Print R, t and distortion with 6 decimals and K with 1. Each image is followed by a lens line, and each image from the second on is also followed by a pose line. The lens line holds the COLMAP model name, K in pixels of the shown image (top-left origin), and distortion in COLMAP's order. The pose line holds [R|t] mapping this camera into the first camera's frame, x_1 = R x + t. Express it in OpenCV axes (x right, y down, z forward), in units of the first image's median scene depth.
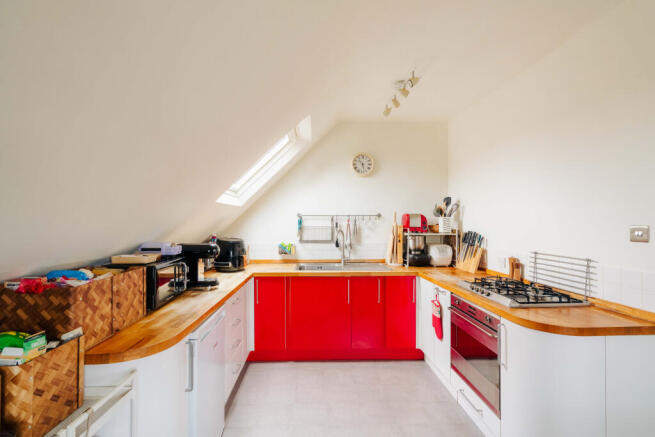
lens RADIAL K [[299.5, 0, 328.2], [0, 299.5, 219.7], [0, 0, 1]] dist [0.000075, 0.001414]
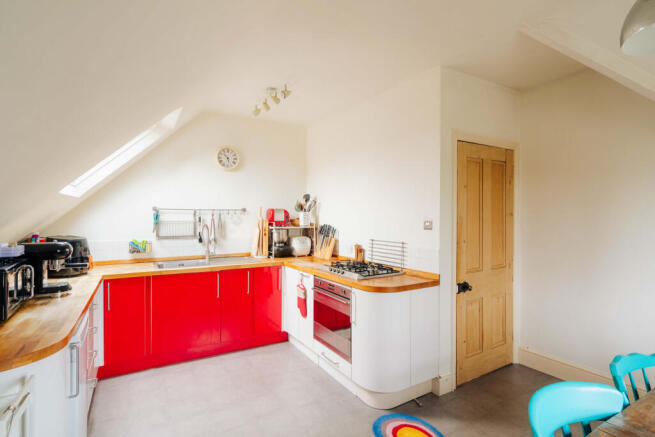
lens RADIAL K [[332.0, 0, 332.6], [0, 332.0, 218.0], [0, 0, 1]] dist [0.006057, 0.002893]
pose [[0.876393, -0.001904, 0.481592, -0.160736], [-0.005261, 0.999895, 0.013527, -0.005124], [-0.481567, -0.014389, 0.876291, -0.190981]]
